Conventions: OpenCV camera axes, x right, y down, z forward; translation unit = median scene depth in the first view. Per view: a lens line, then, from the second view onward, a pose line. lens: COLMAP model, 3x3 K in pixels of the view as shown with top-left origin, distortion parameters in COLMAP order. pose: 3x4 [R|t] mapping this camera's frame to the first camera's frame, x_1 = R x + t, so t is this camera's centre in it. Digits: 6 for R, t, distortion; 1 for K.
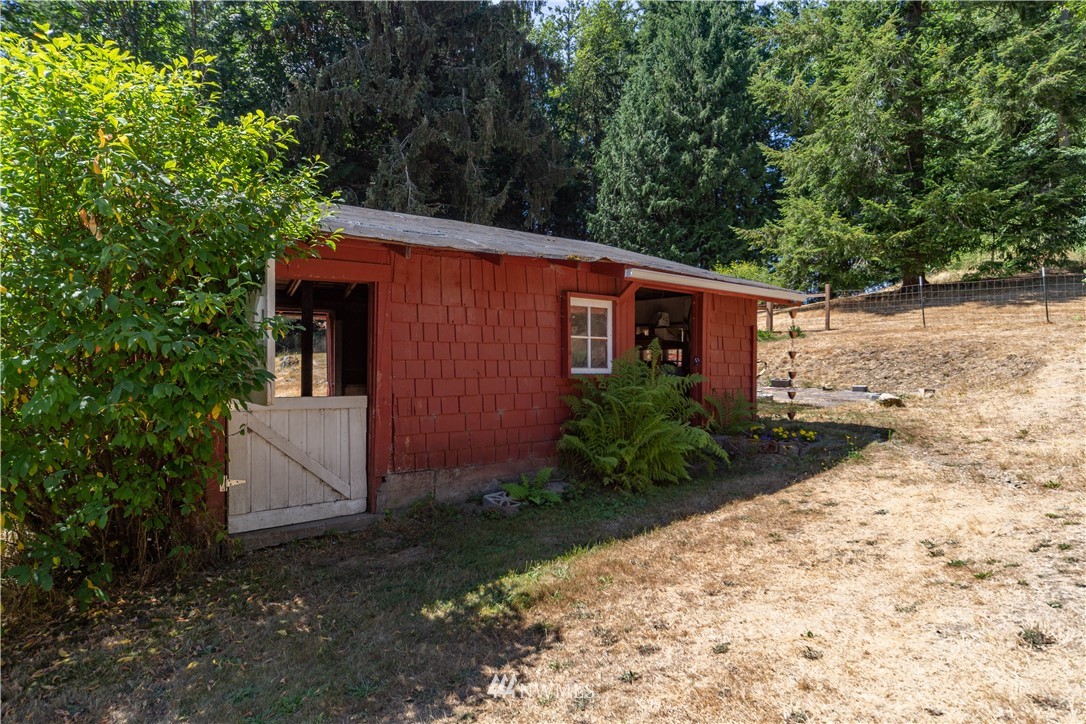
lens RADIAL K [[669.1, 0, 543.0], [0, 669.1, 362.0], [0, 0, 1]] dist [-0.029937, -0.000103]
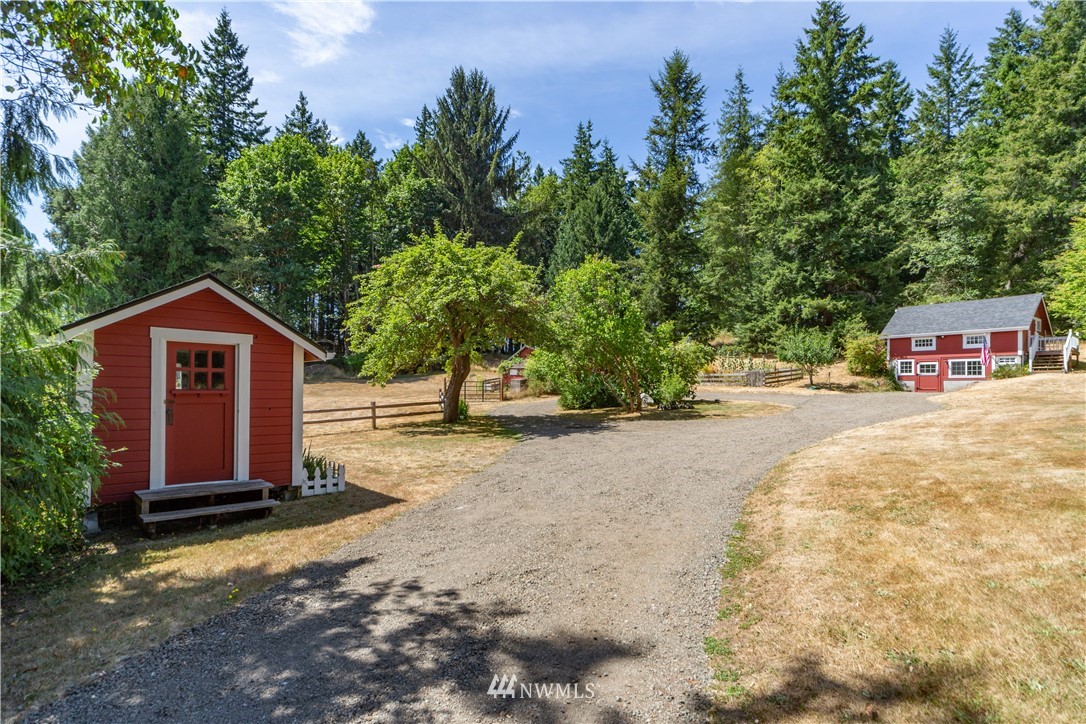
lens RADIAL K [[530.4, 0, 537.4], [0, 530.4, 379.8], [0, 0, 1]] dist [0.000337, -0.000669]
pose [[0.991829, -0.007420, 0.127357, -0.222632], [0.006971, 0.999968, 0.003969, 0.008173], [-0.127383, -0.003049, 0.991849, -0.835053]]
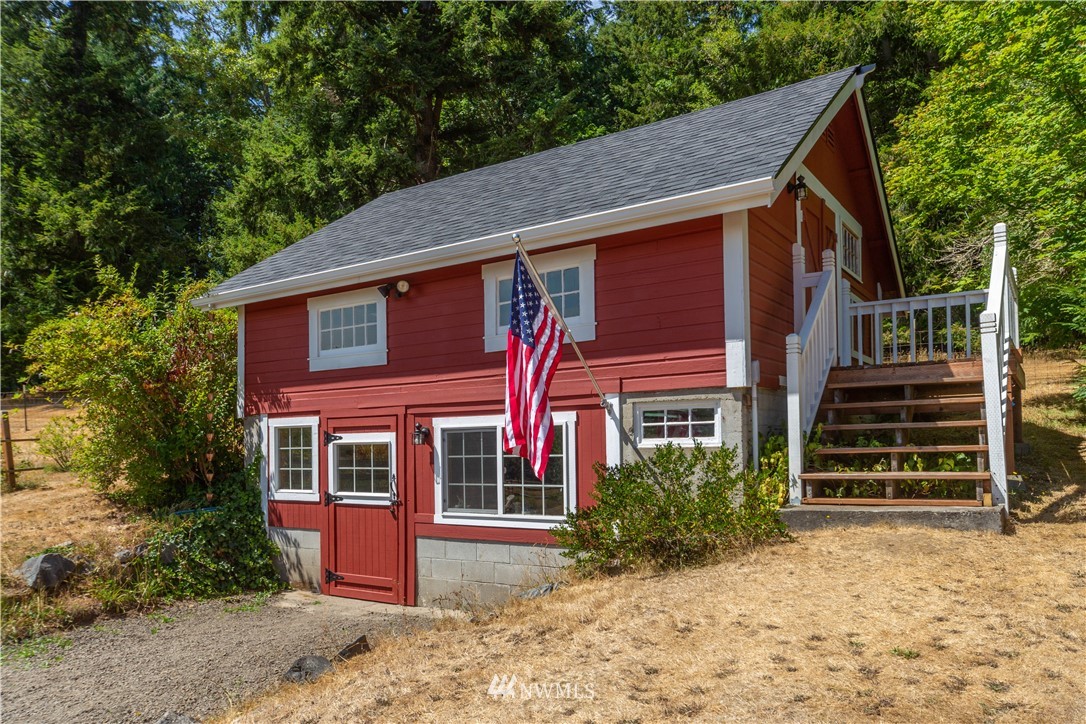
lens RADIAL K [[769.1, 0, 543.1], [0, 769.1, 412.8], [0, 0, 1]] dist [0.005606, 0.007292]
pose [[0.893099, -0.014704, 0.449619, 0.428995], [0.025428, 0.999518, -0.017821, -0.011859], [-0.449141, 0.027349, 0.893042, -0.312874]]
